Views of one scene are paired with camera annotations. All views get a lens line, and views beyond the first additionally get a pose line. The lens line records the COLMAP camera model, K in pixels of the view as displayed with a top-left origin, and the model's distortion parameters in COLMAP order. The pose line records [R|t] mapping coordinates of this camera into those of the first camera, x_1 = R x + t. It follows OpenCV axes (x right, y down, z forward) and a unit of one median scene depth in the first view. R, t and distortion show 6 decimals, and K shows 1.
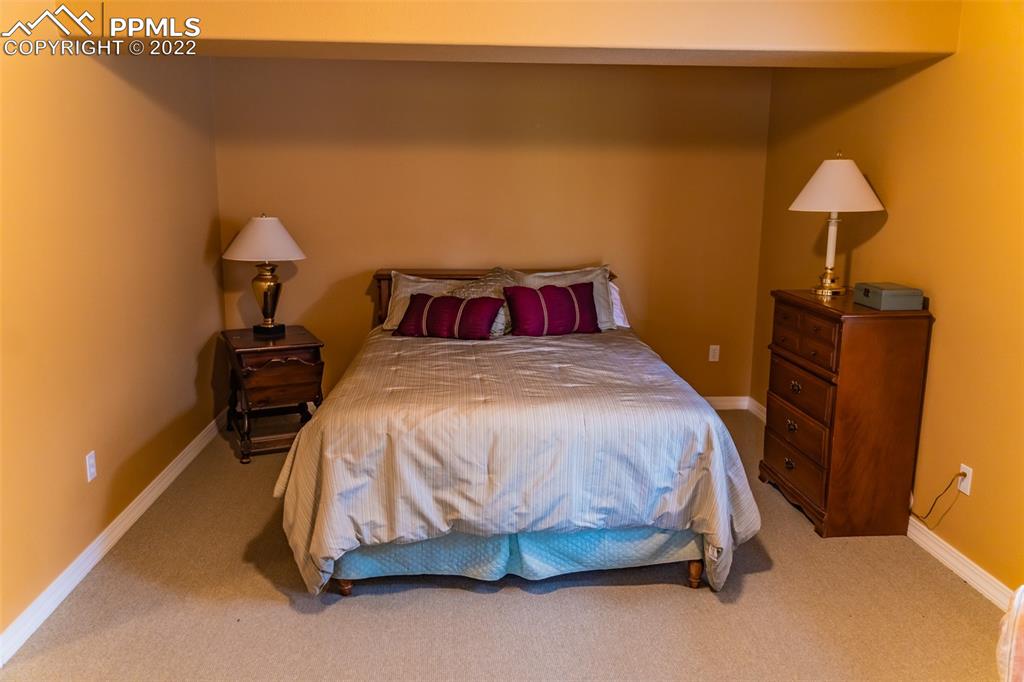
lens RADIAL K [[807.3, 0, 512.0], [0, 807.3, 341.0], [0, 0, 1]] dist [-0.010273, 0.010748]
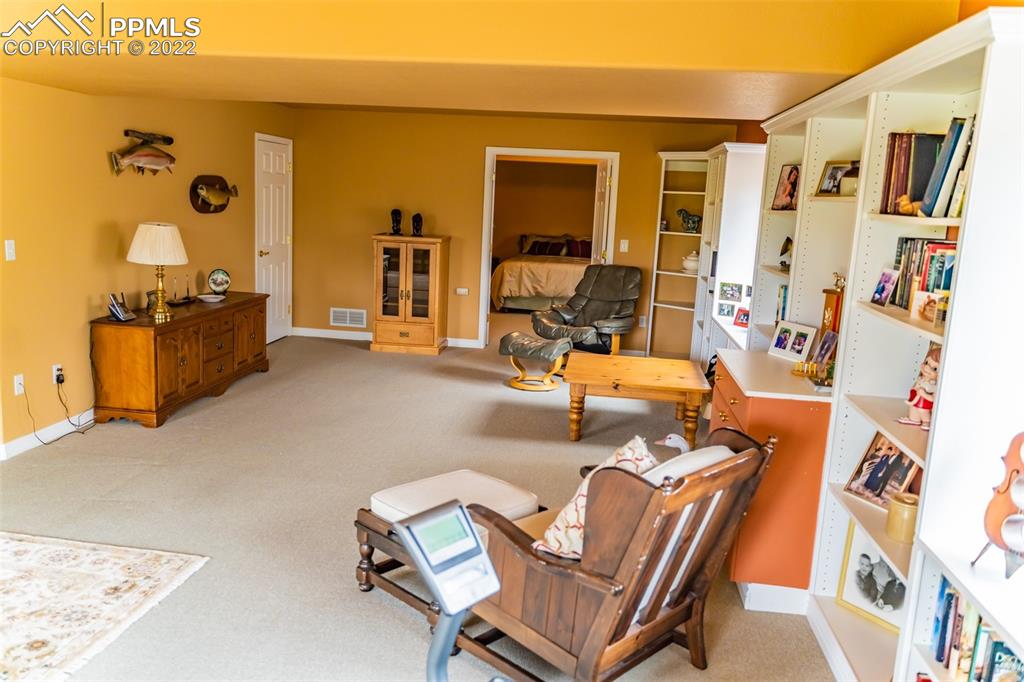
lens RADIAL K [[807.3, 0, 512.0], [0, 807.3, 341.0], [0, 0, 1]] dist [-0.010273, 0.010748]
pose [[0.981295, 0.071723, -0.178651, 0.491586], [-0.076144, 0.996934, -0.018007, 0.518323], [0.176812, 0.031273, 0.983748, -2.636598]]
